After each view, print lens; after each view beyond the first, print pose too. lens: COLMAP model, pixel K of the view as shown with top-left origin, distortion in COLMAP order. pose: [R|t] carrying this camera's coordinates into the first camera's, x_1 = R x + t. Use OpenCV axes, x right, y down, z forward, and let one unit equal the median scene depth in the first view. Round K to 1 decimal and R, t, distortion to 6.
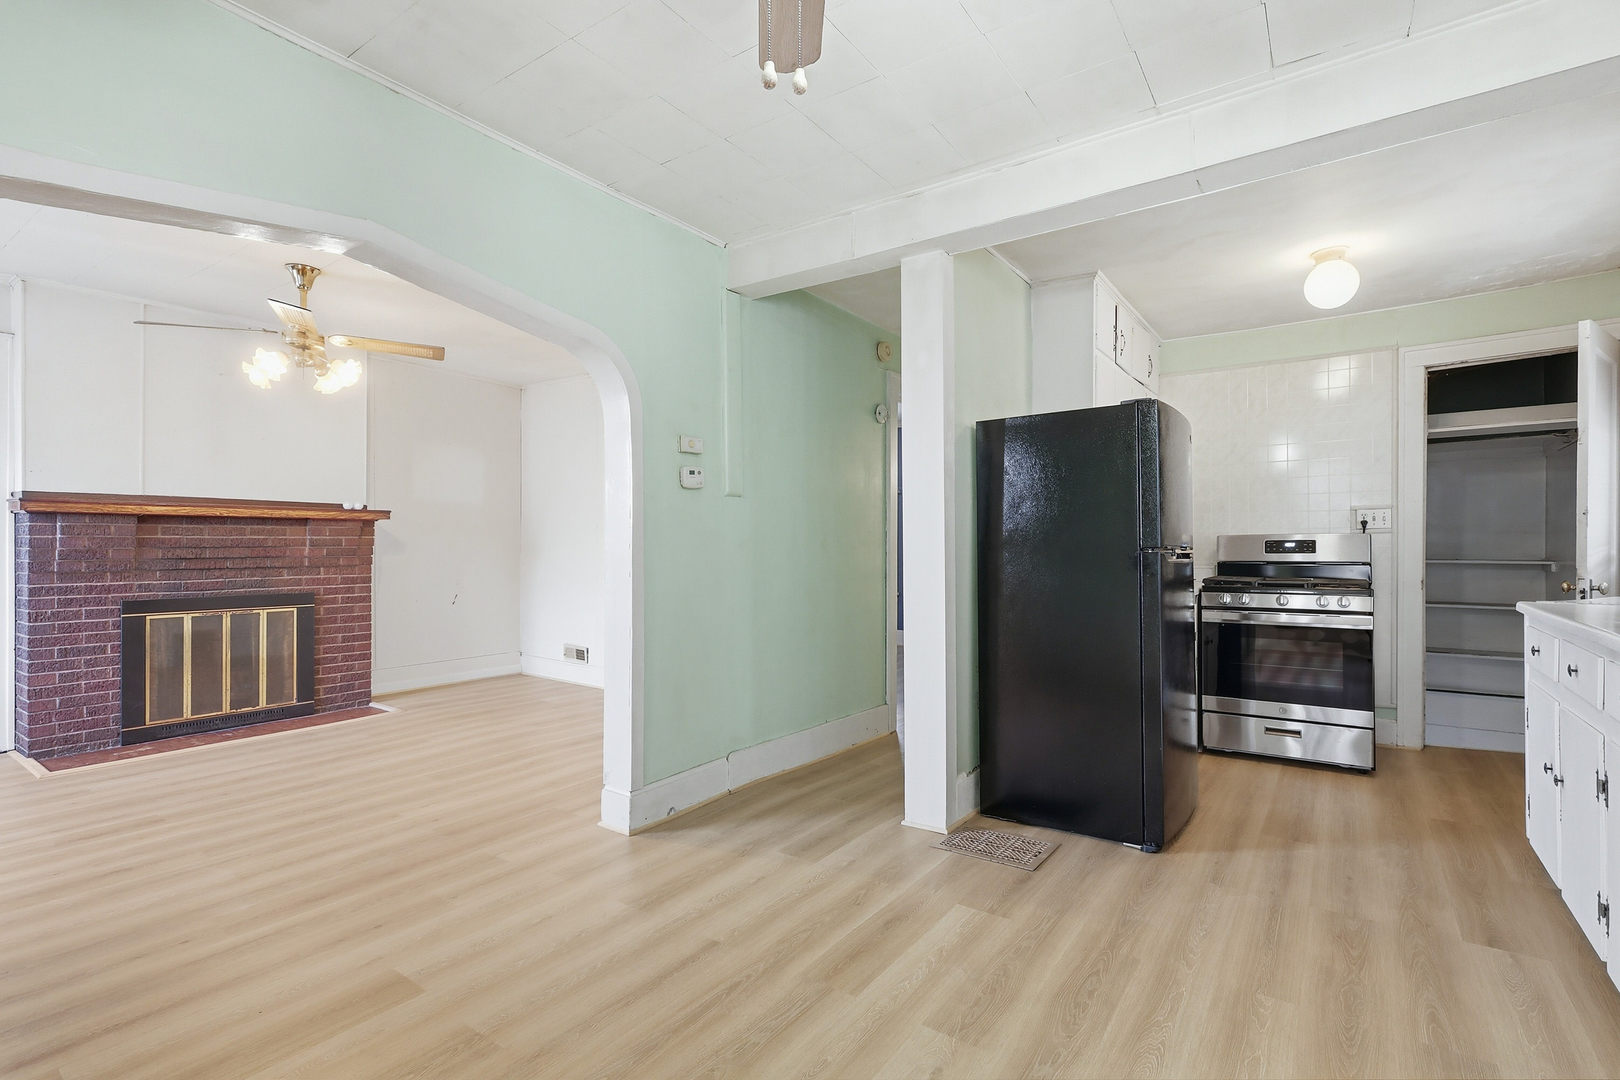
lens RADIAL K [[764.4, 0, 807.8], [0, 764.4, 546.4], [0, 0, 1]] dist [0.004599, 0.000253]
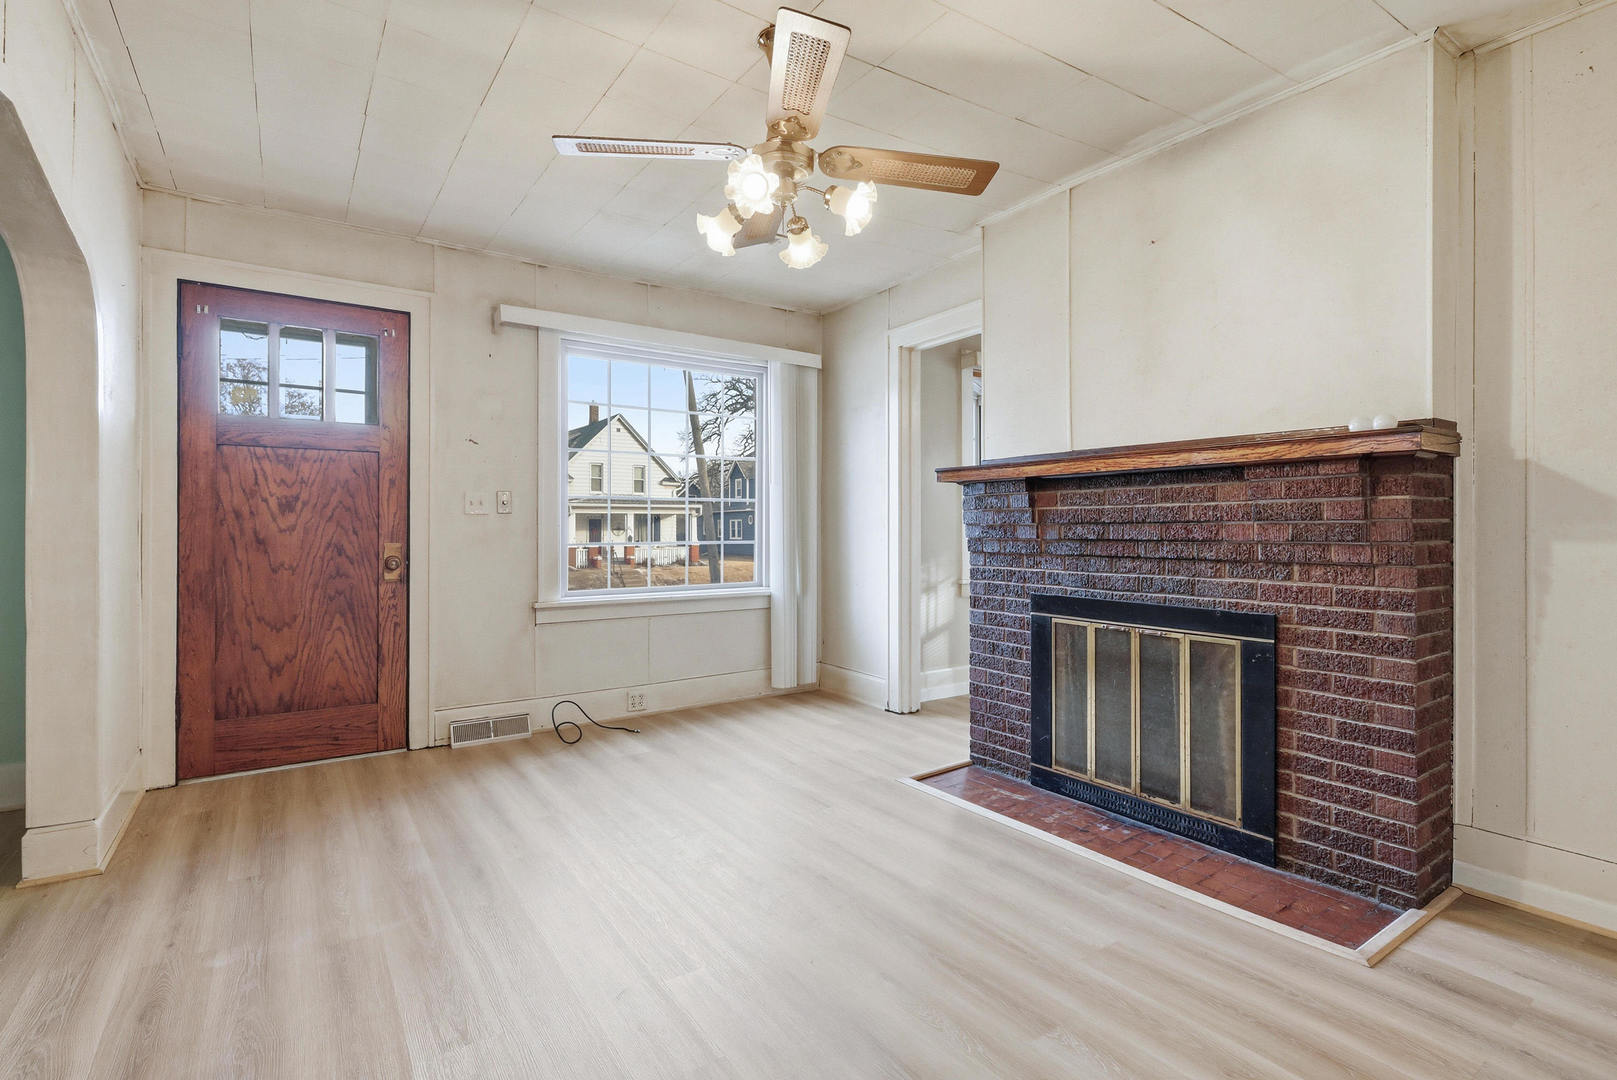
lens RADIAL K [[763.0, 0, 788.8], [0, 763.0, 530.5], [0, 0, 1]] dist [0.004599, 0.000253]
pose [[-0.340198, 0.006156, -0.940334, -0.098414], [0.000539, 0.999980, 0.006351, 0.003528], [0.940354, 0.001654, -0.340195, 1.001605]]
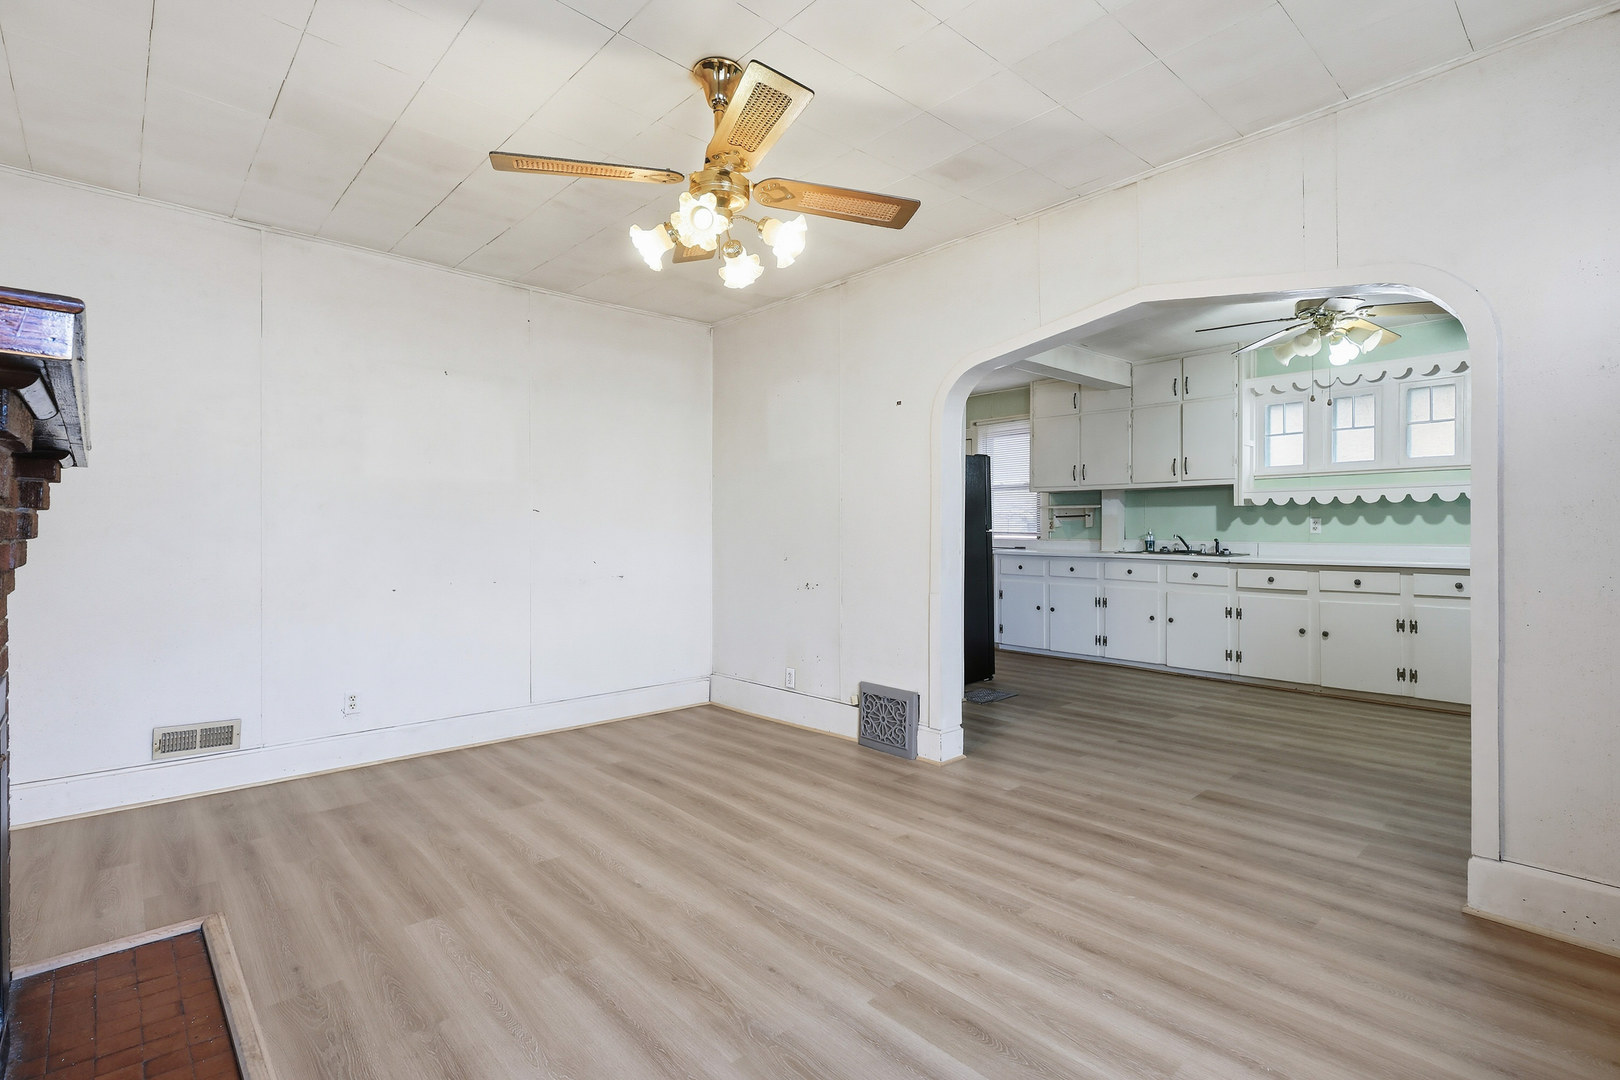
lens RADIAL K [[764.4, 0, 807.1], [0, 764.4, 535.8], [0, 0, 1]] dist [0.004599, 0.000253]
pose [[0.186592, -0.002729, 0.982434, -1.036342], [0.001930, 0.999995, 0.002411, -0.000057], [-0.982436, 0.001446, 0.186596, 0.684354]]
